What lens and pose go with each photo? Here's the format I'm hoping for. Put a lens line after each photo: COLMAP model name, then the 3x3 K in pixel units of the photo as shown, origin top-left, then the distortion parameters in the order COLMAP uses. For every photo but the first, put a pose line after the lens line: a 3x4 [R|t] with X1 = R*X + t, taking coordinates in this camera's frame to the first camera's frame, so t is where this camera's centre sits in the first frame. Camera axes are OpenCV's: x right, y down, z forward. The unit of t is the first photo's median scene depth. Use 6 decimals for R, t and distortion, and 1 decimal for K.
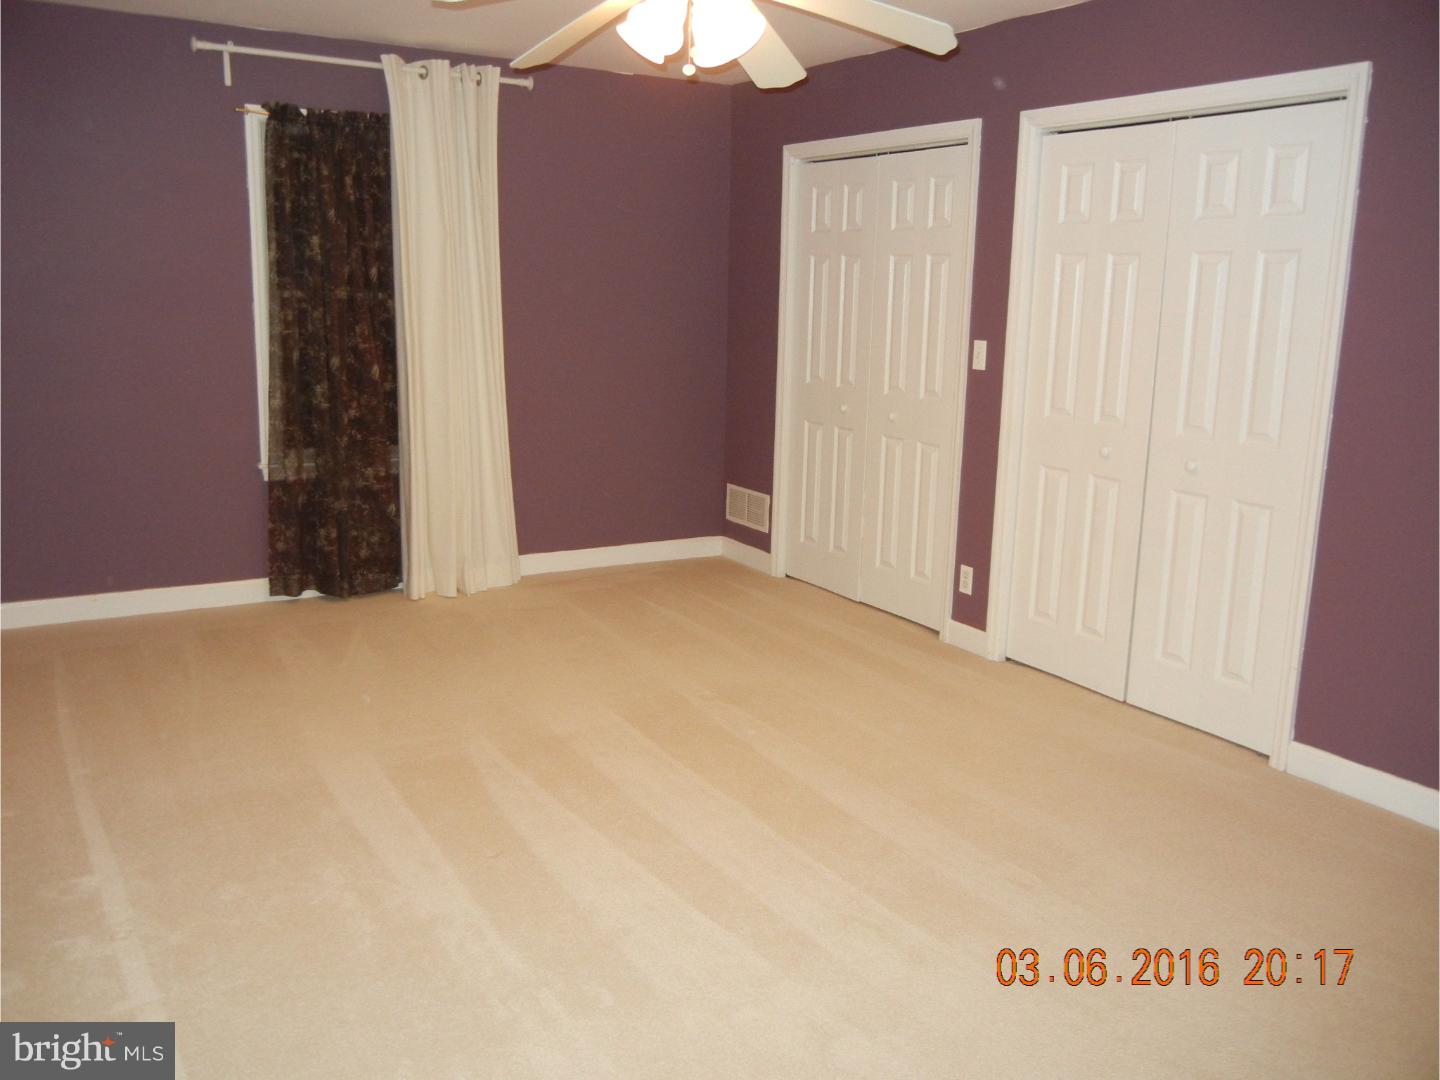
lens RADIAL K [[1238.9, 0, 720.0], [0, 1238.9, 540.0], [0, 0, 1]] dist [0.009216, 0.005627]
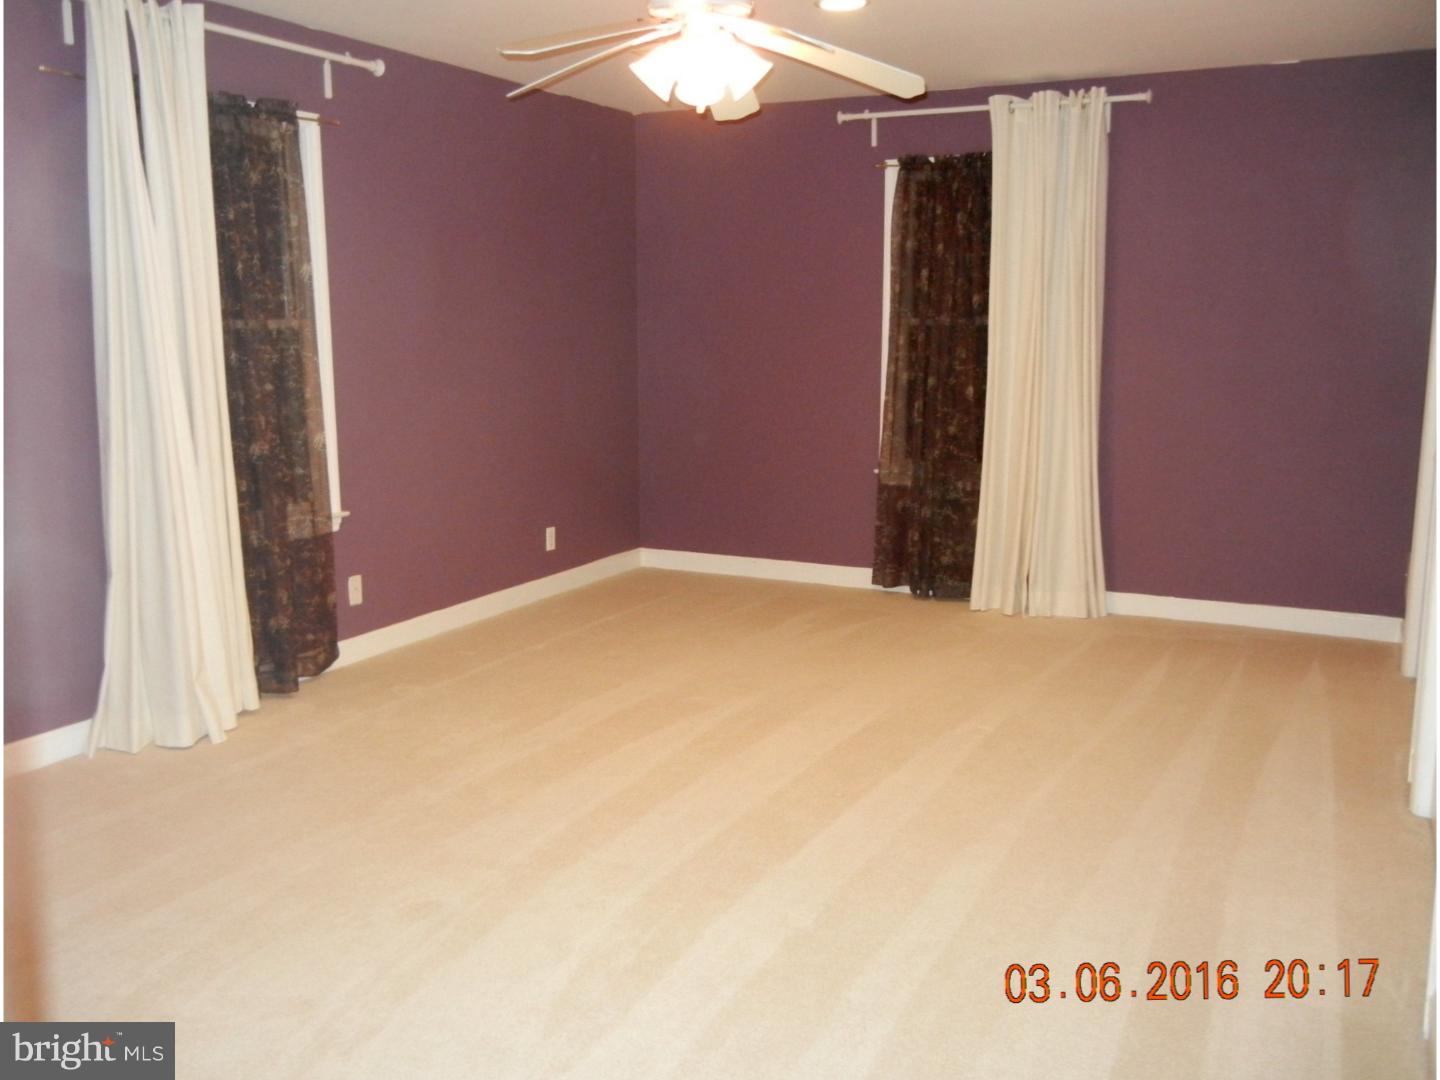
lens RADIAL K [[1263.1, 0, 720.0], [0, 1263.1, 540.0], [0, 0, 1]] dist [0.000460, 0.004338]
pose [[0.549669, 0.122204, -0.826396, 0.526062], [-0.155994, 0.986857, 0.042174, -0.022663], [0.820689, 0.105731, 0.561508, 0.229207]]
